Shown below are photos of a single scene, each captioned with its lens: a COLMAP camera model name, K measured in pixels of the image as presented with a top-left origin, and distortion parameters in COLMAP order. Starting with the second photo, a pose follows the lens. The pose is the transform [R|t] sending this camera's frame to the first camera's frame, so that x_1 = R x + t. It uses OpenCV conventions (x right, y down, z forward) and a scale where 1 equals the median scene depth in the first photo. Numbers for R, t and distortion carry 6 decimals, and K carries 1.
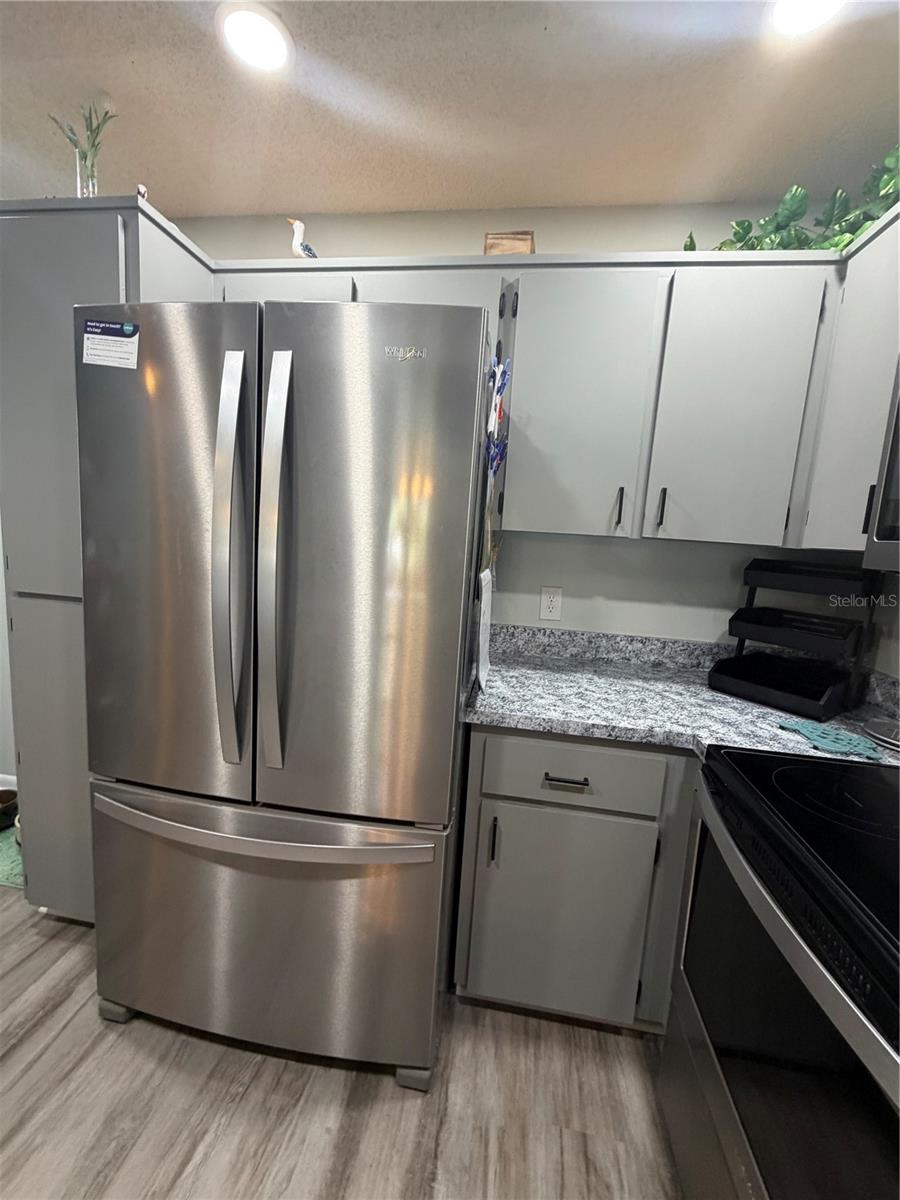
lens RADIAL K [[477.7, 0, 453.4], [0, 477.7, 595.5], [0, 0, 1]] dist [-0.000441, 0.000063]
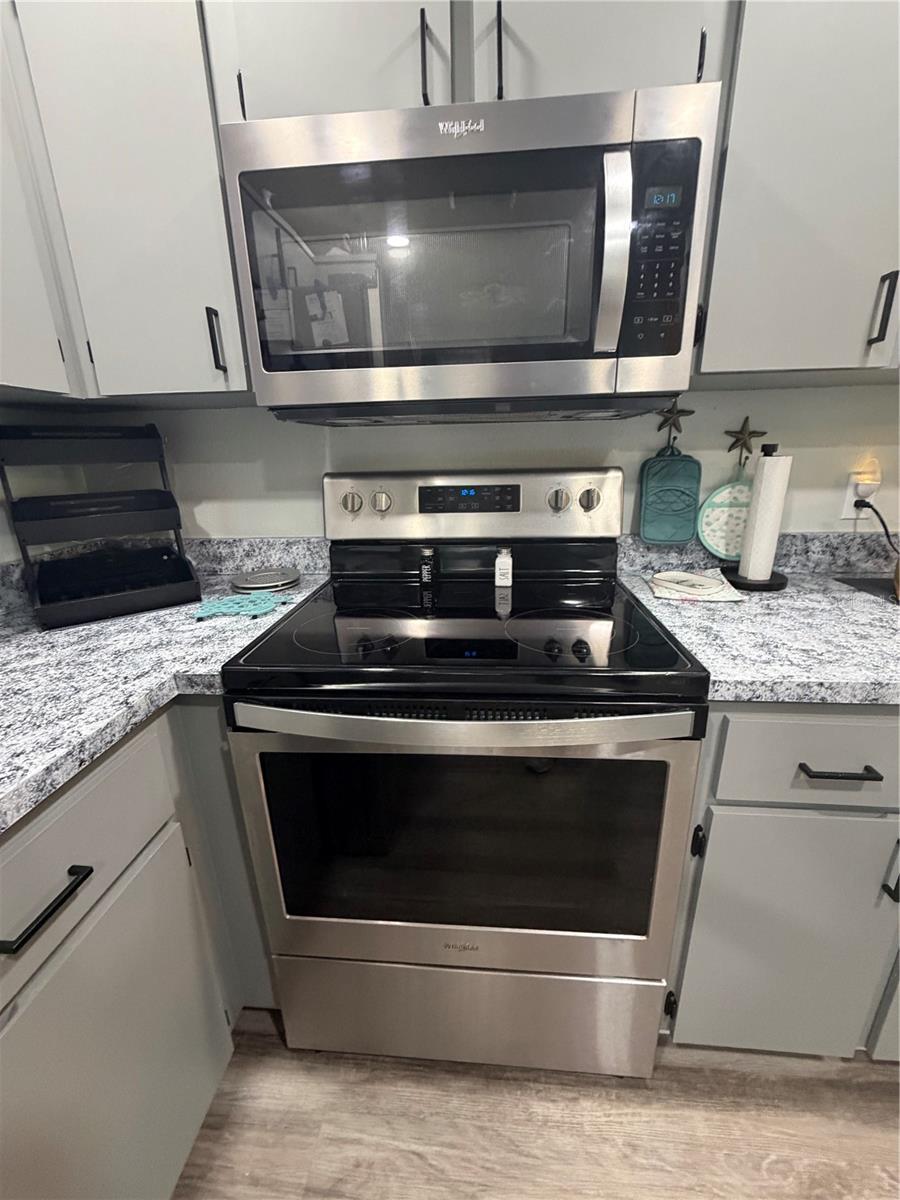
lens RADIAL K [[477.7, 0, 449.7], [0, 477.7, 595.0], [0, 0, 1]] dist [-0.000441, 0.000063]
pose [[-0.065094, -0.351774, 0.933819, -0.112044], [0.153279, 0.921173, 0.357695, 0.002601], [-0.986037, 0.166418, -0.006043, 0.560943]]
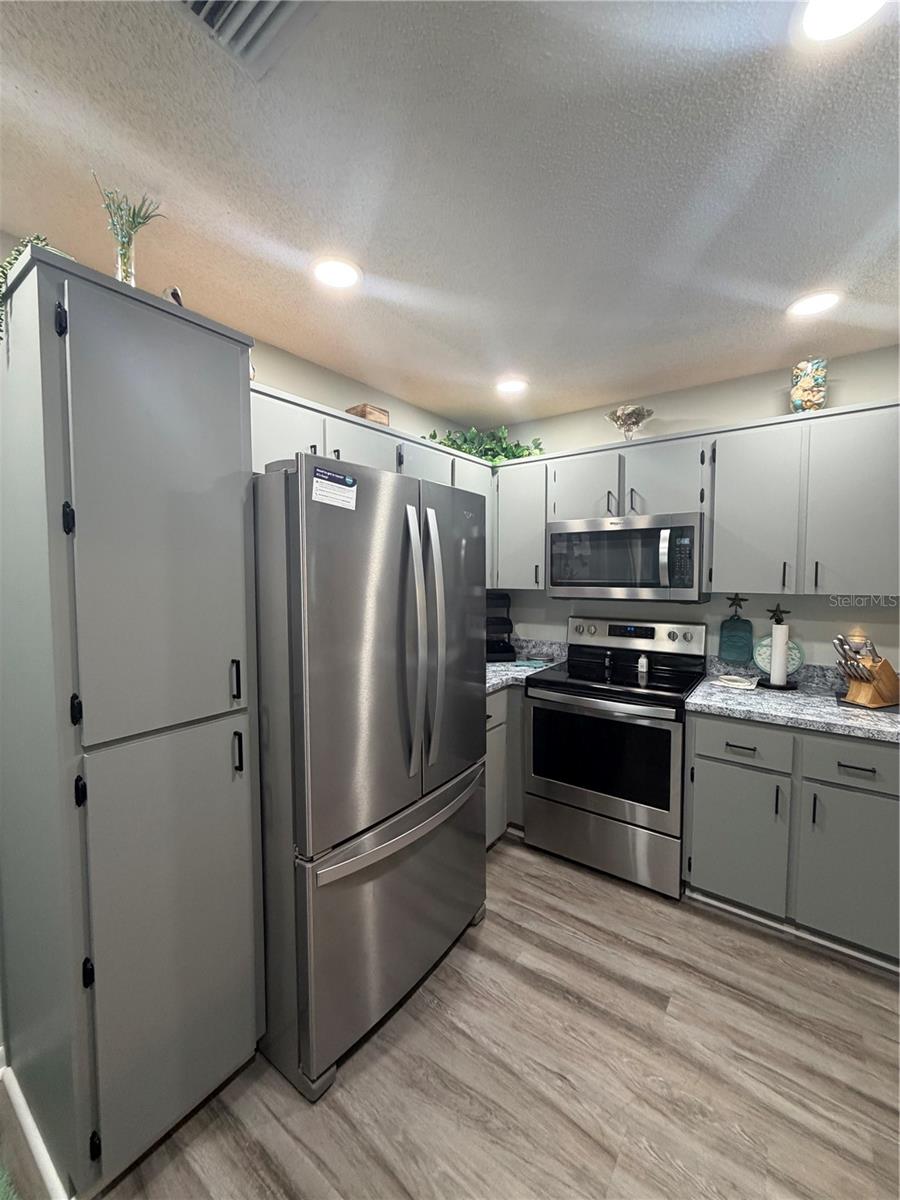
lens RADIAL K [[477.7, 0, 450.9], [0, 477.7, 595.6], [0, 0, 1]] dist [-0.000441, 0.000063]
pose [[0.464803, -0.110955, 0.878434, -1.466589], [0.151832, 0.987409, 0.044382, -0.216051], [-0.872299, 0.112745, 0.475798, 0.130199]]
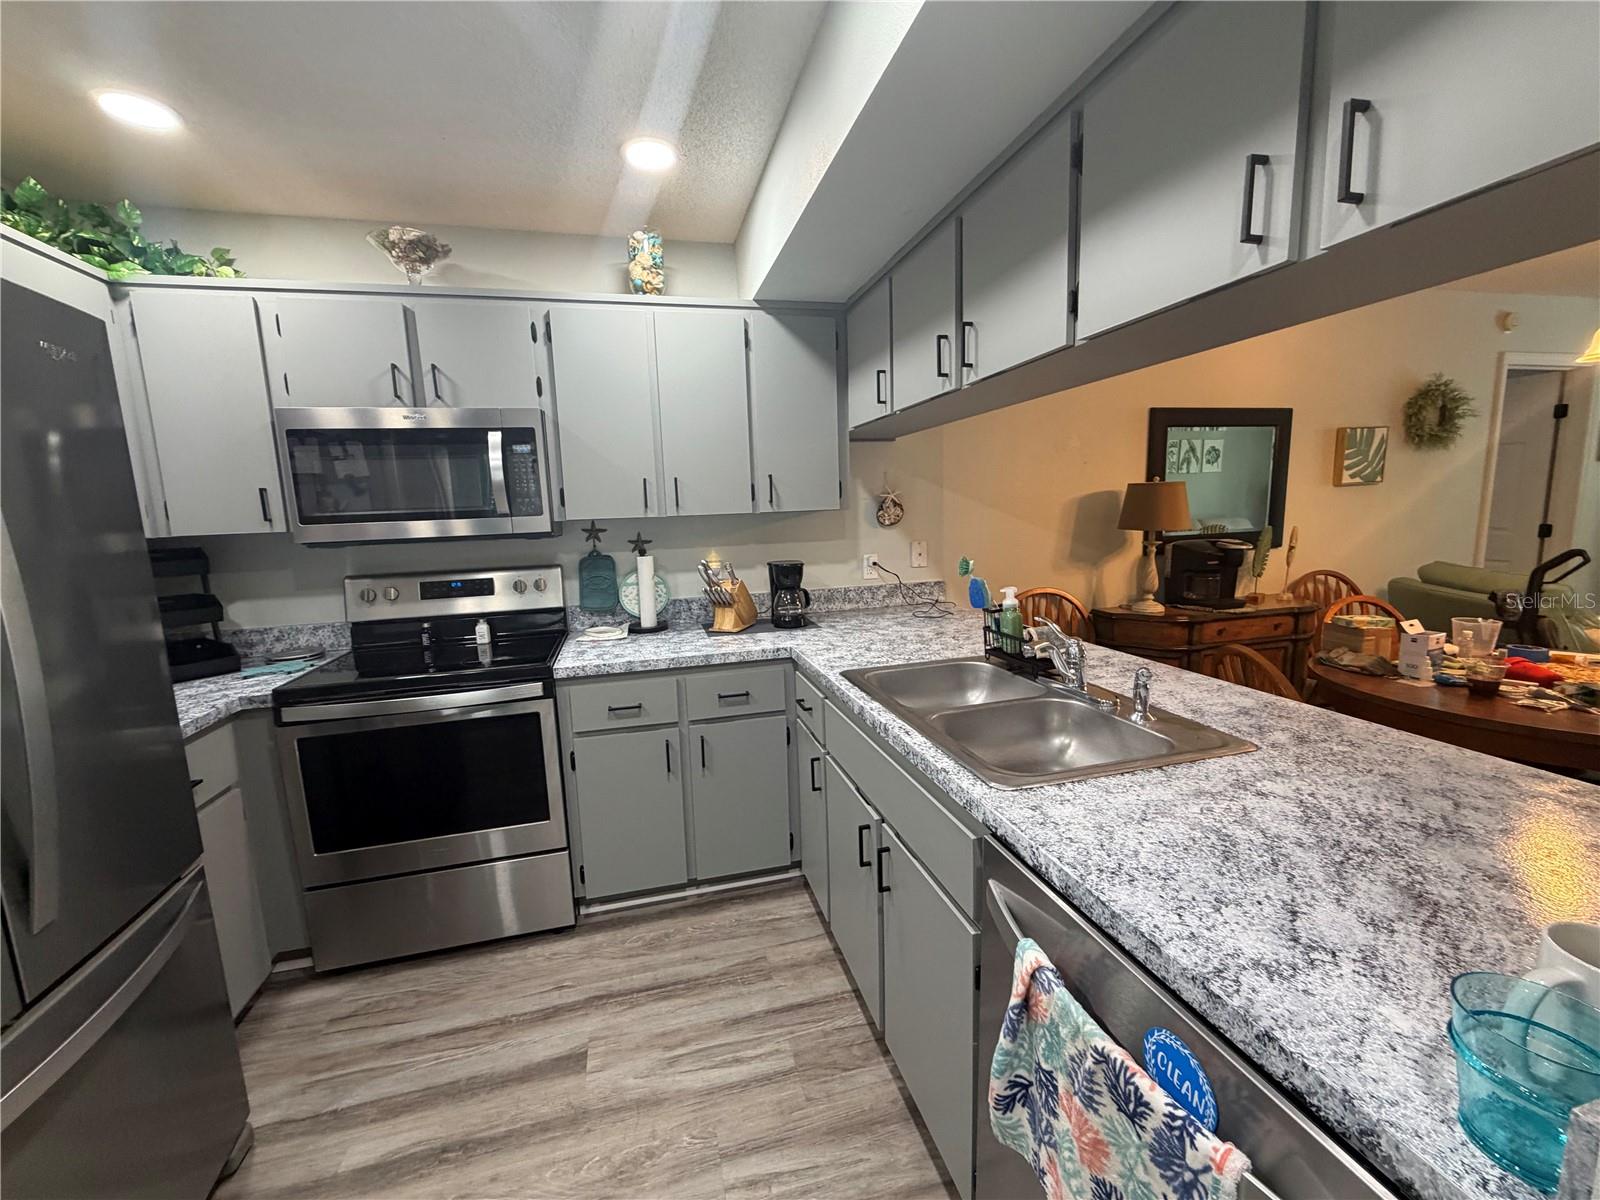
lens RADIAL K [[636.9, 0, 793.0], [0, 636.9, 599.7], [0, 0, 1]] dist [-0.000441, 0.000063]
pose [[-0.388997, -0.181633, 0.903156, -1.343266], [0.134948, 0.958561, 0.250898, -0.147131], [-0.911301, 0.219478, -0.348366, 0.224517]]
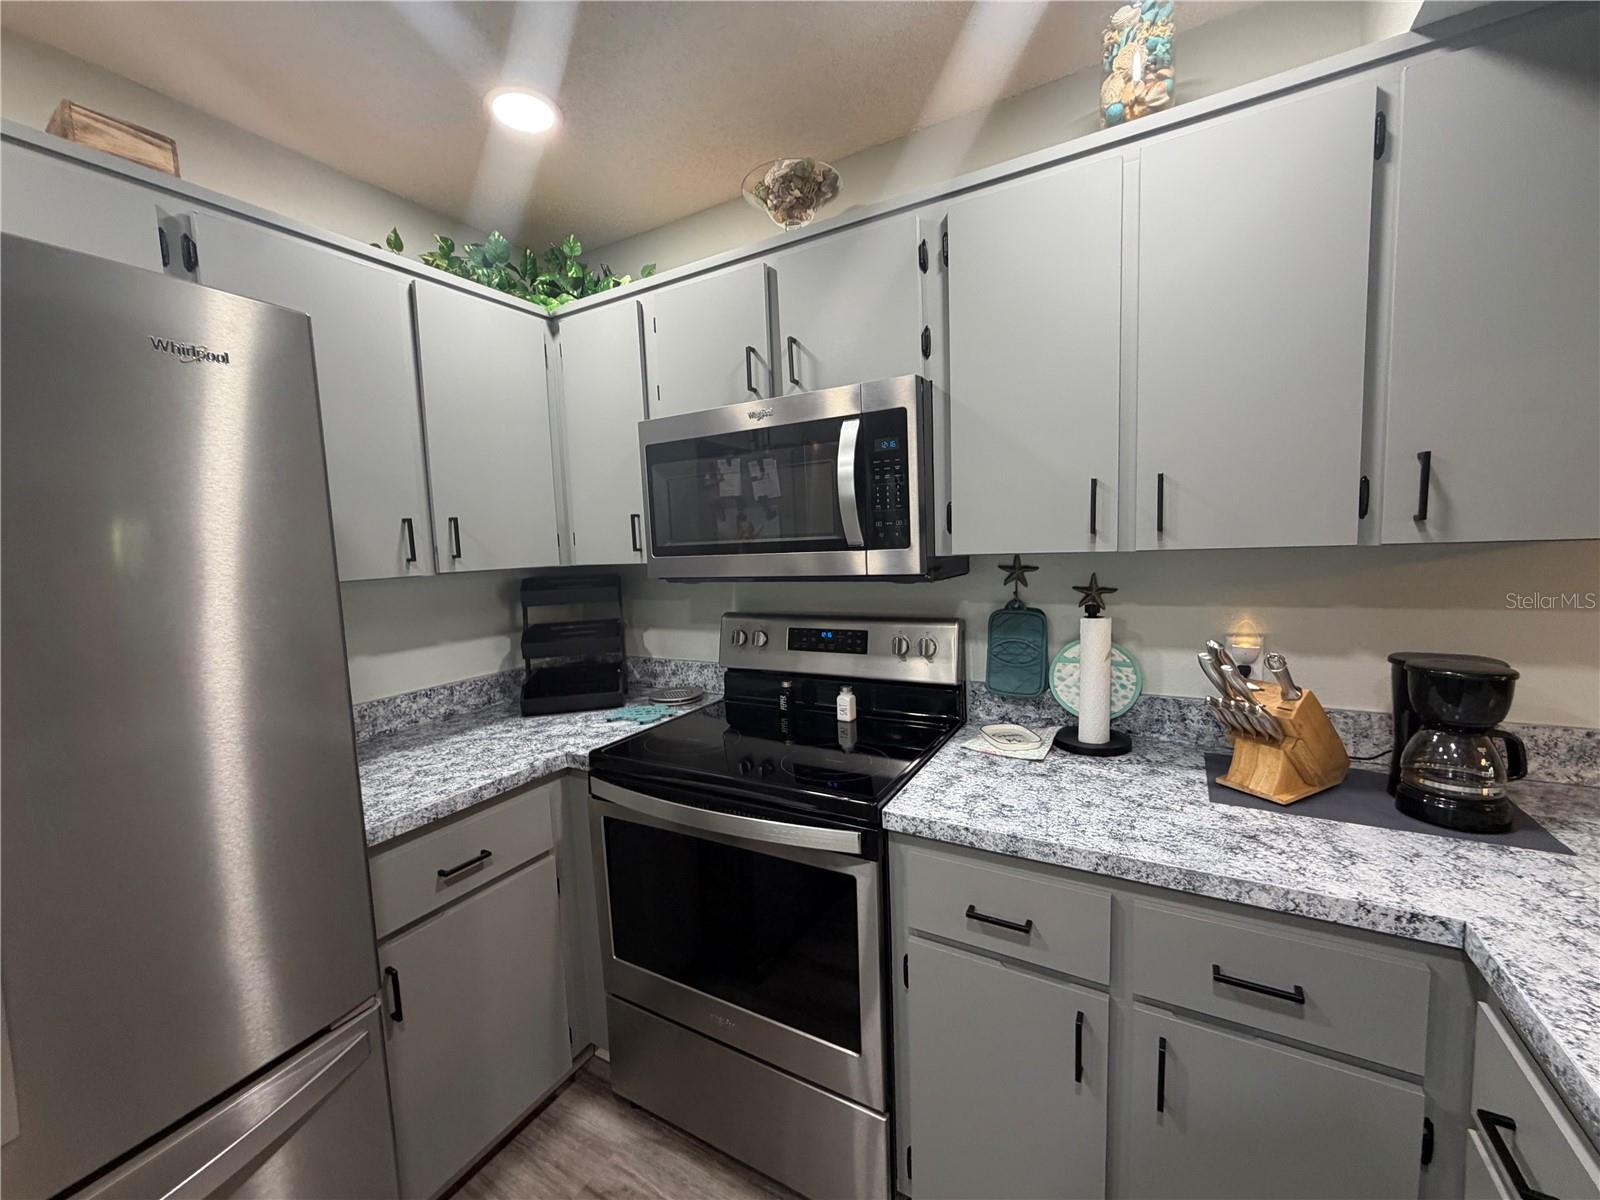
lens RADIAL K [[636.9, 0, 793.4], [0, 636.9, 599.7], [0, 0, 1]] dist [-0.000441, 0.000063]
pose [[0.364570, -0.164570, 0.916518, -0.512776], [0.188038, 0.976993, 0.100632, -0.080873], [-0.911993, 0.135653, 0.387127, -0.044434]]
